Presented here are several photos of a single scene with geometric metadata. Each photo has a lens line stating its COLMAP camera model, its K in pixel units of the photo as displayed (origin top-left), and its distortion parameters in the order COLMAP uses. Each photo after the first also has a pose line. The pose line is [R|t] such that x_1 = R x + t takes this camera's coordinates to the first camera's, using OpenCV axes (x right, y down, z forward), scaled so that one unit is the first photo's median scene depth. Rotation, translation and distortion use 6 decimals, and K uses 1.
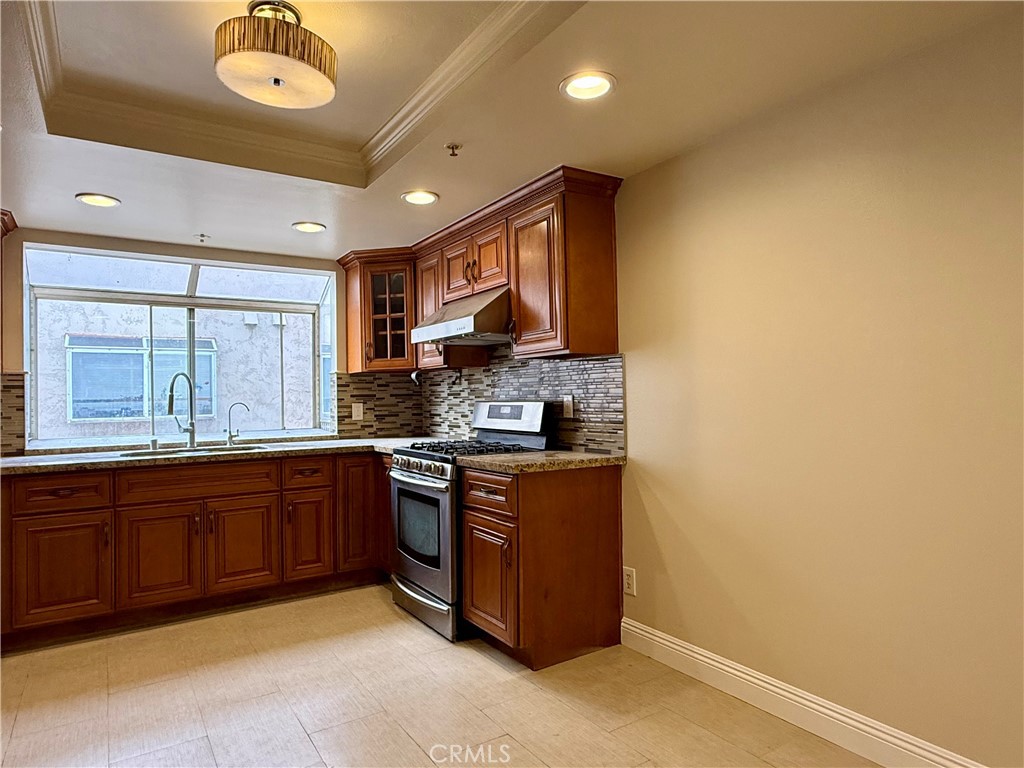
lens RADIAL K [[618.6, 0, 512.7], [0, 618.6, 386.4], [0, 0, 1]] dist [-0.005043, 0.000219]
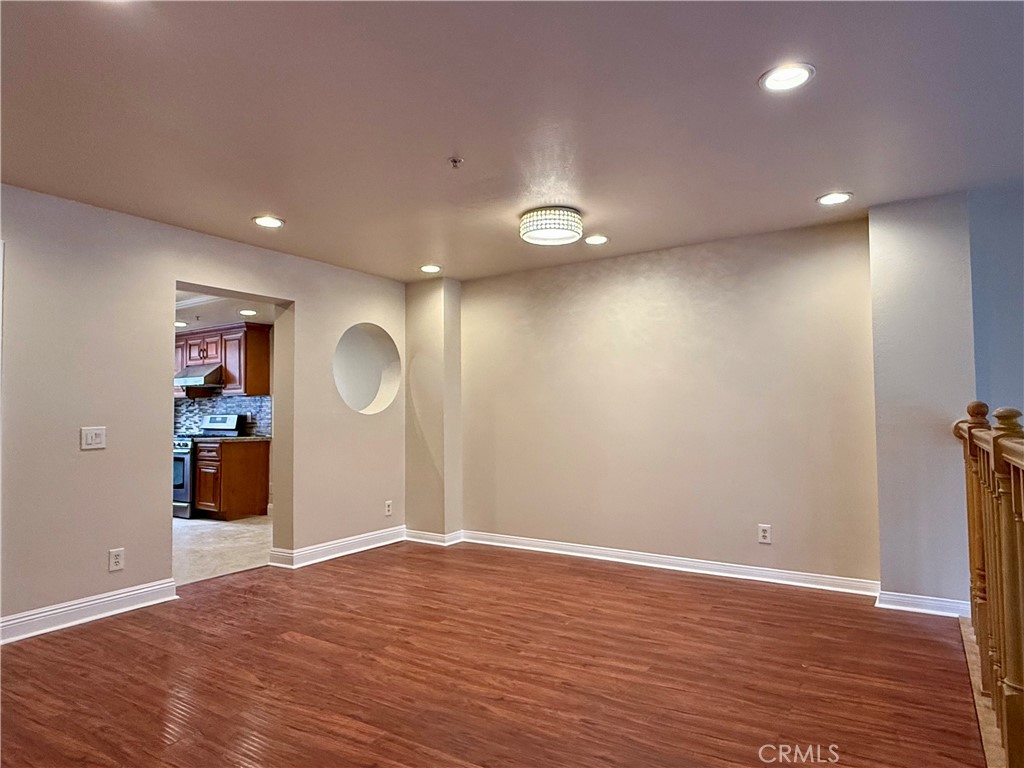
lens RADIAL K [[618.6, 0, 510.7], [0, 618.6, 384.7], [0, 0, 1]] dist [-0.005043, 0.000219]
pose [[0.916639, 0.024973, 0.398935, 0.056638], [-0.011771, 0.999300, -0.035507, -0.015231], [-0.399543, 0.027851, 0.916291, -1.310849]]
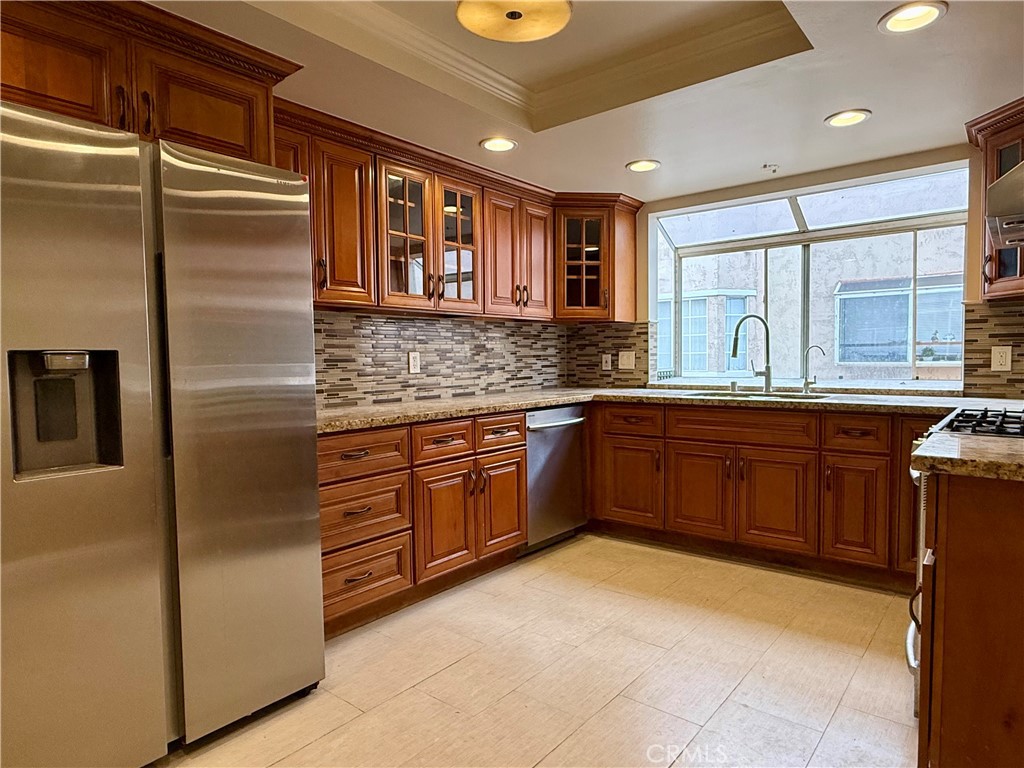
lens RADIAL K [[618.6, 0, 511.1], [0, 618.6, 384.2], [0, 0, 1]] dist [-0.005043, 0.000219]
pose [[0.293553, 0.057126, -0.954234, 0.307145], [0.024546, 0.997433, 0.067264, 0.012563], [0.955627, -0.043169, 0.291398, 0.361015]]
